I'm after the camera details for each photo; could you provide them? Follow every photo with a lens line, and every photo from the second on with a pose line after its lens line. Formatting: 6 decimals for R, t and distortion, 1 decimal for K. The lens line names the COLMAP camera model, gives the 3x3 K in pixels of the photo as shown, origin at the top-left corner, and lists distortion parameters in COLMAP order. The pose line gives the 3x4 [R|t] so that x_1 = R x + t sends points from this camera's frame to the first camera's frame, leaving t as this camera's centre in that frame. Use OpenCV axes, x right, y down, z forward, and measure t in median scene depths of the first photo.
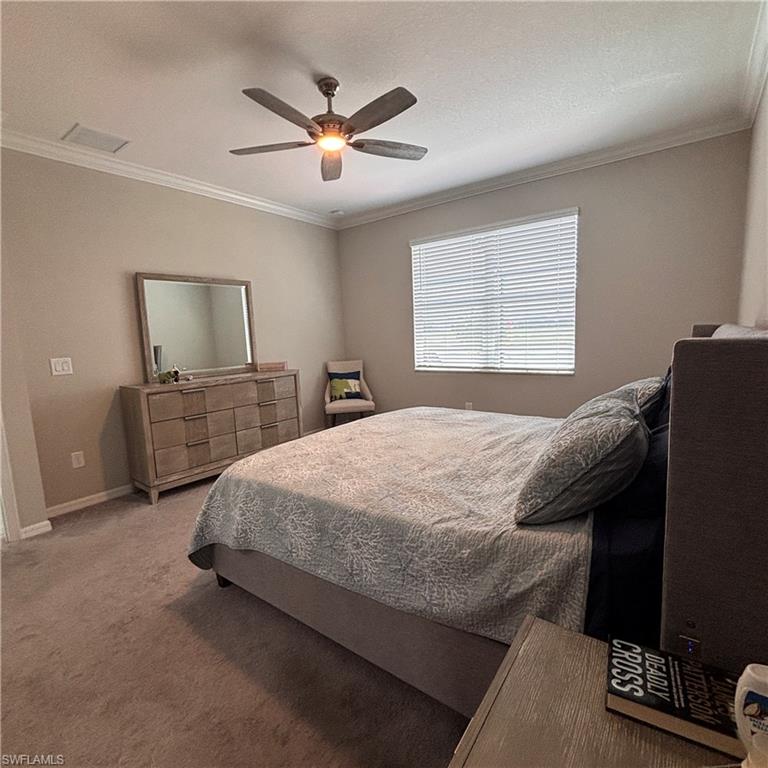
lens RADIAL K [[412.5, 0, 373.3], [0, 412.5, 388.2], [0, 0, 1]] dist [-0.003407, -0.000666]
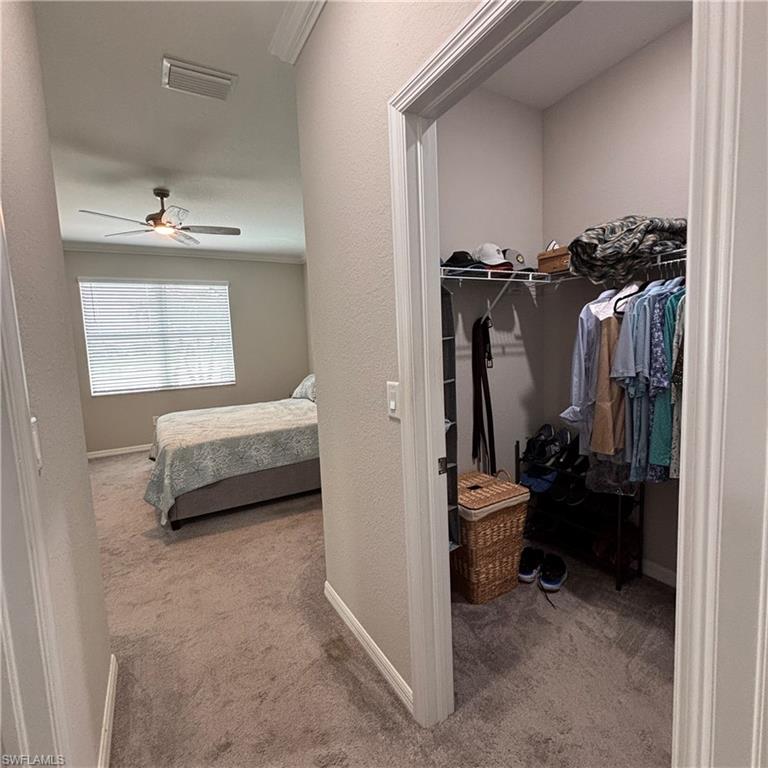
lens RADIAL K [[422.2, 0, 386.6], [0, 422.2, 386.7], [0, 0, 1]] dist [0.022216, -0.000250]
pose [[0.394959, -0.073280, 0.915772, -0.768169], [0.154392, 0.987931, 0.012467, 0.045863], [-0.905633, 0.136464, 0.401506, -0.175261]]
